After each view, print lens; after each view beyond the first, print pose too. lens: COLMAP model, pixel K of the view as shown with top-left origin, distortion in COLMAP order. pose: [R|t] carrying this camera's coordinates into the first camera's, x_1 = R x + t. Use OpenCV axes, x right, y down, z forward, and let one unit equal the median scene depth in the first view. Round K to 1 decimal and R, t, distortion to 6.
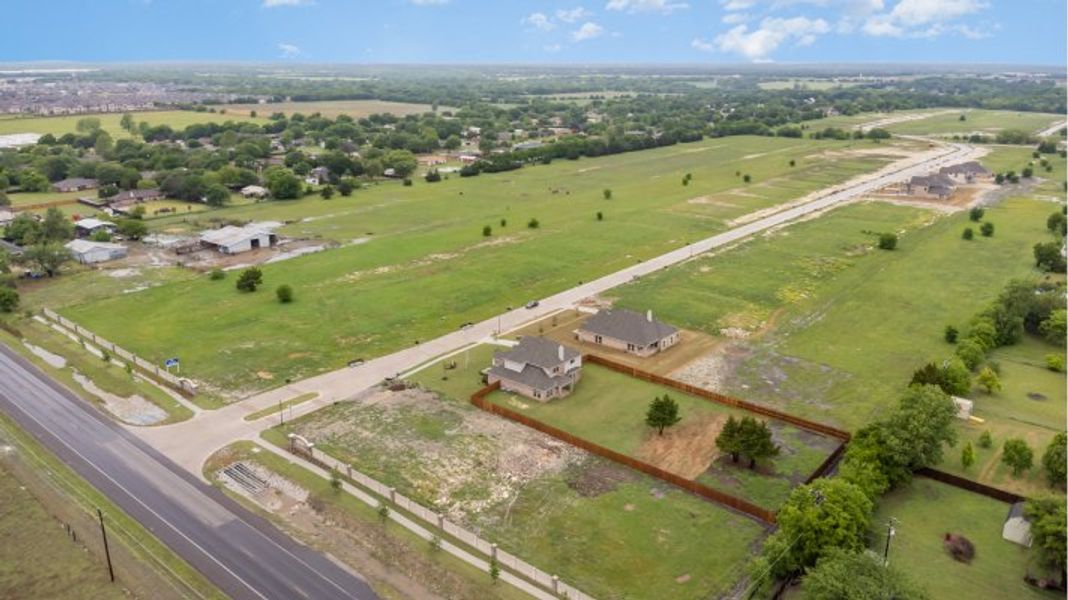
lens RADIAL K [[769.4, 0, 534.0], [0, 769.4, 300.0], [0, 0, 1]] dist [0.021200, 0.000414]
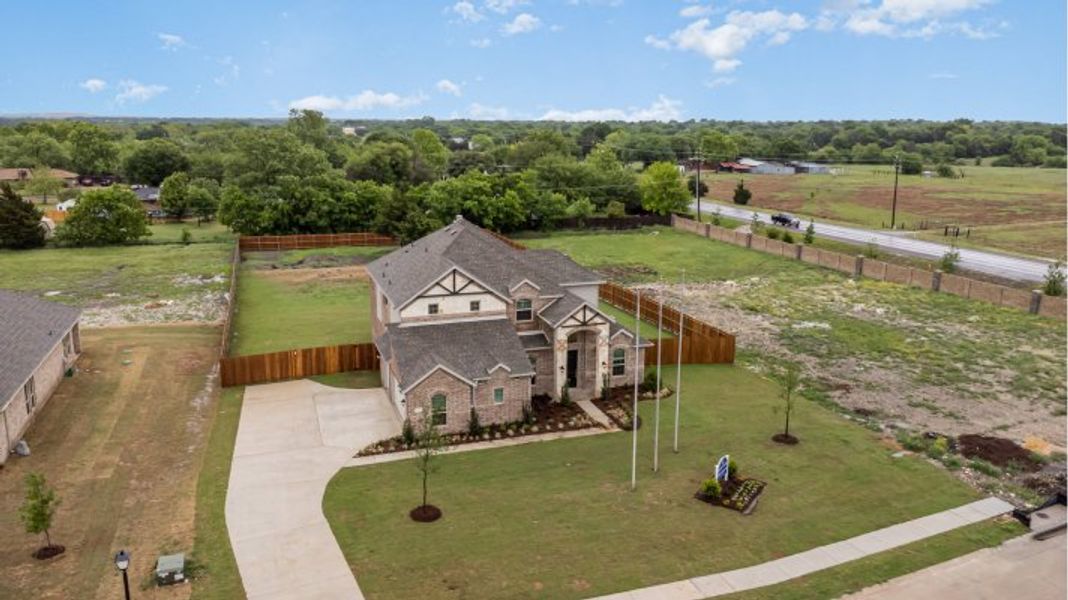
lens RADIAL K [[790.2, 0, 534.0], [0, 790.2, 300.0], [0, 0, 1]] dist [0.003850, -0.000833]
pose [[-0.855419, -0.123563, 0.502981, -0.153005], [0.143758, 0.876326, 0.459767, -0.056352], [-0.497586, 0.465601, -0.731863, 1.091917]]
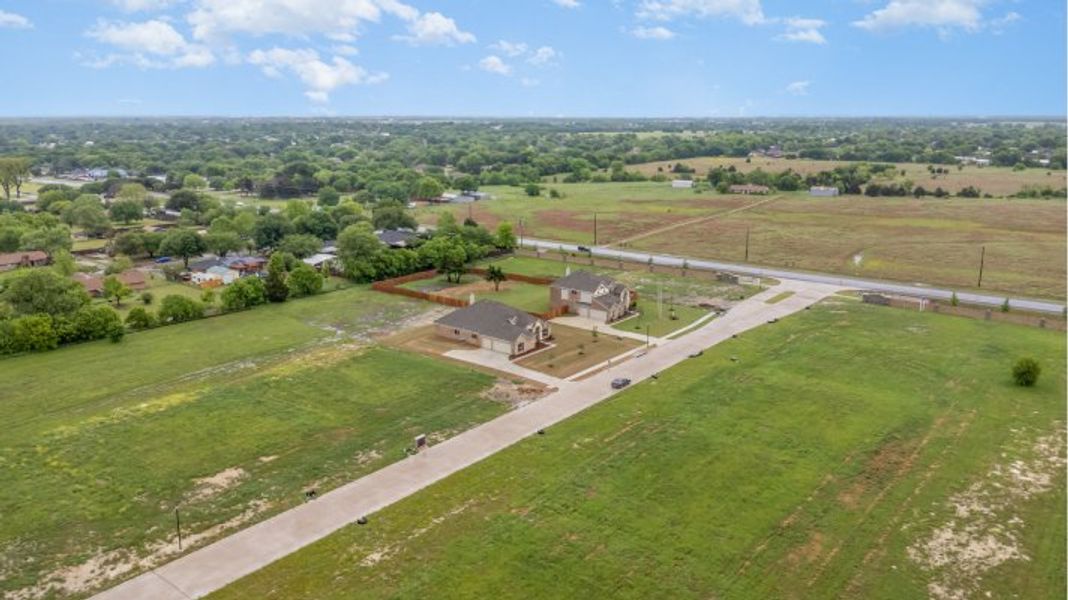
lens RADIAL K [[769.4, 0, 534.0], [0, 769.4, 300.0], [0, 0, 1]] dist [0.021200, 0.000414]
pose [[-0.999805, 0.003707, -0.019374, 0.095660], [-0.006723, 0.859321, 0.511393, -0.438772], [0.018545, 0.511424, -0.859128, 1.775082]]
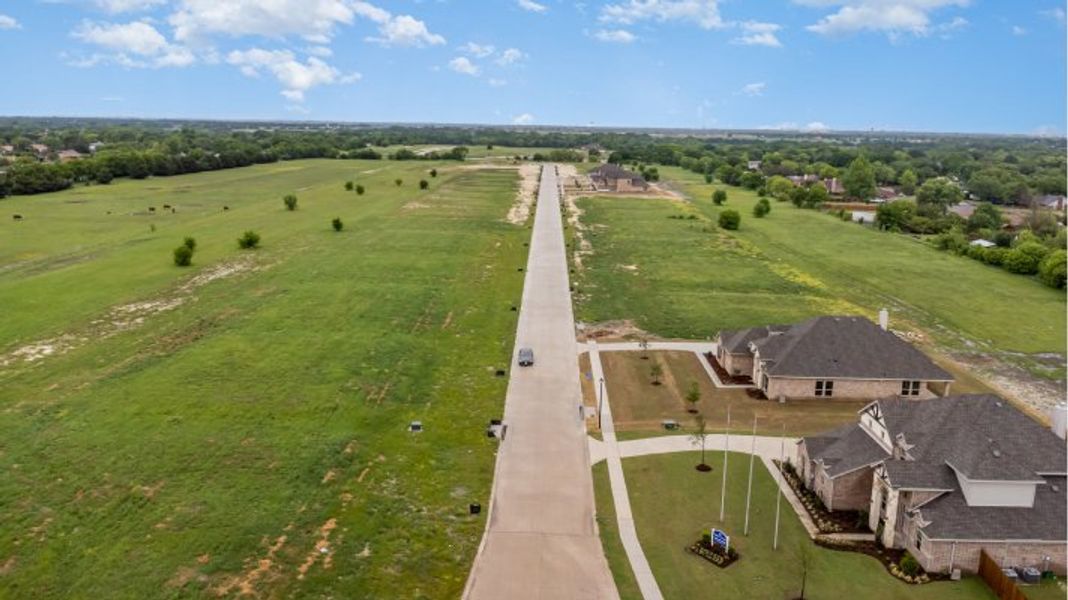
lens RADIAL K [[790.2, 0, 534.0], [0, 790.2, 300.0], [0, 0, 1]] dist [0.003850, -0.000833]
pose [[0.781725, -0.123013, 0.611370, -0.330924], [0.169485, 0.985360, -0.018447, -0.020520], [-0.600151, 0.118038, 0.791130, 0.736521]]
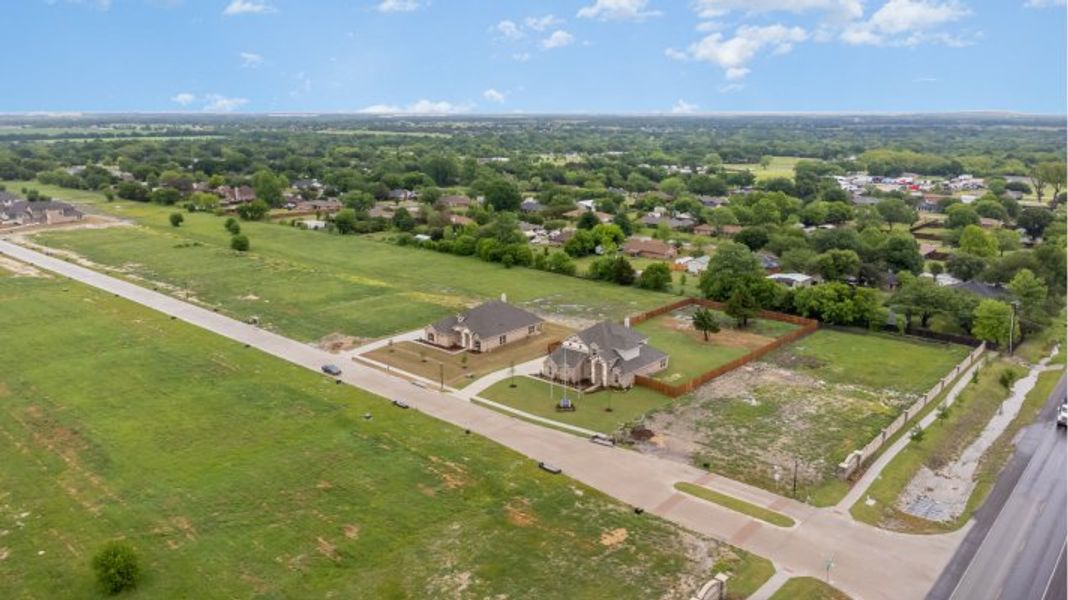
lens RADIAL K [[769.4, 0, 534.0], [0, 769.4, 300.0], [0, 0, 1]] dist [0.021200, 0.000414]
pose [[0.025390, -0.238303, 0.970859, -0.766843], [0.296600, 0.929238, 0.220330, -0.176028], [-0.954664, 0.282362, 0.094274, 0.879563]]
